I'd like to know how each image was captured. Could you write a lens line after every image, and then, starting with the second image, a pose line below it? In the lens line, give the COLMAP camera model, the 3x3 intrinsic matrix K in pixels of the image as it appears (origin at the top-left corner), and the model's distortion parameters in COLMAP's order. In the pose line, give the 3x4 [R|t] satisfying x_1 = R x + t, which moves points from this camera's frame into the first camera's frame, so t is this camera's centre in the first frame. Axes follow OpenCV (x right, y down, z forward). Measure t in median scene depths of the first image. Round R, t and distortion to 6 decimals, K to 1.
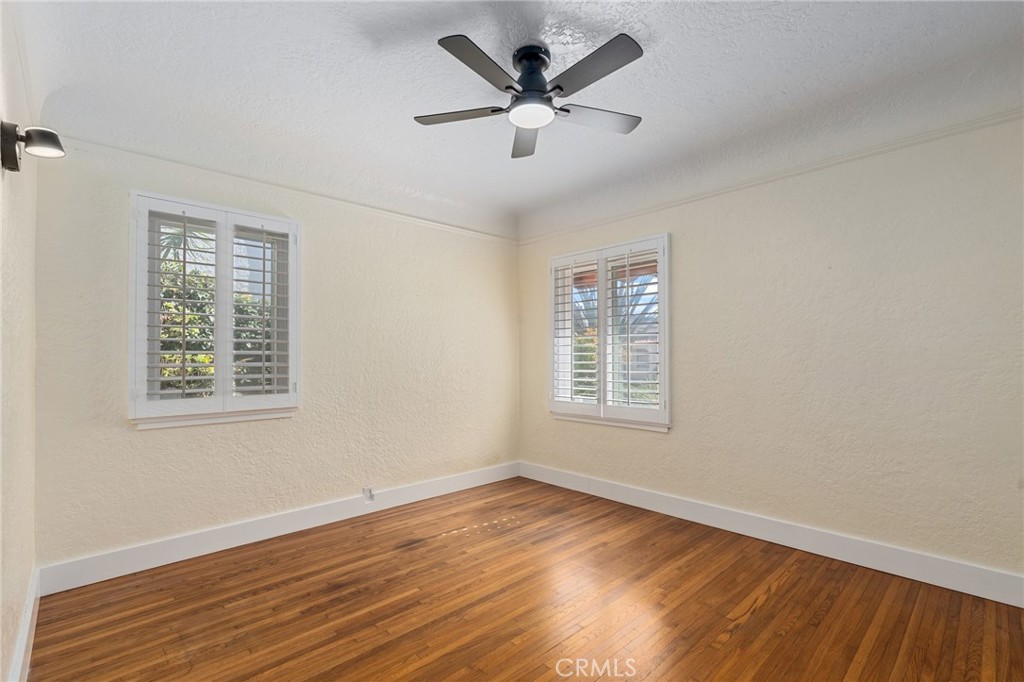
lens RADIAL K [[459.9, 0, 513.6], [0, 459.9, 356.0], [0, 0, 1]] dist [-0.000163, 0.000365]
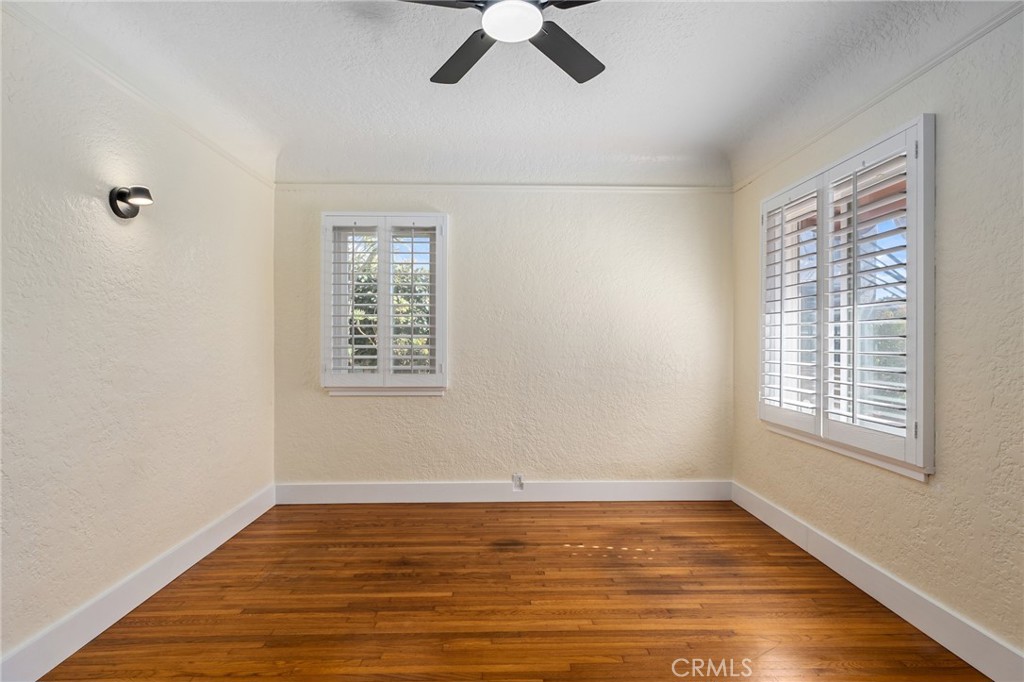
lens RADIAL K [[468.8, 0, 511.8], [0, 468.8, 343.4], [0, 0, 1]] dist [-0.000775, 0.000283]
pose [[0.746091, 0.008920, -0.665785, 0.384193], [-0.002883, 0.999944, 0.010167, -0.002410], [0.665838, -0.005666, 0.746075, 0.295604]]
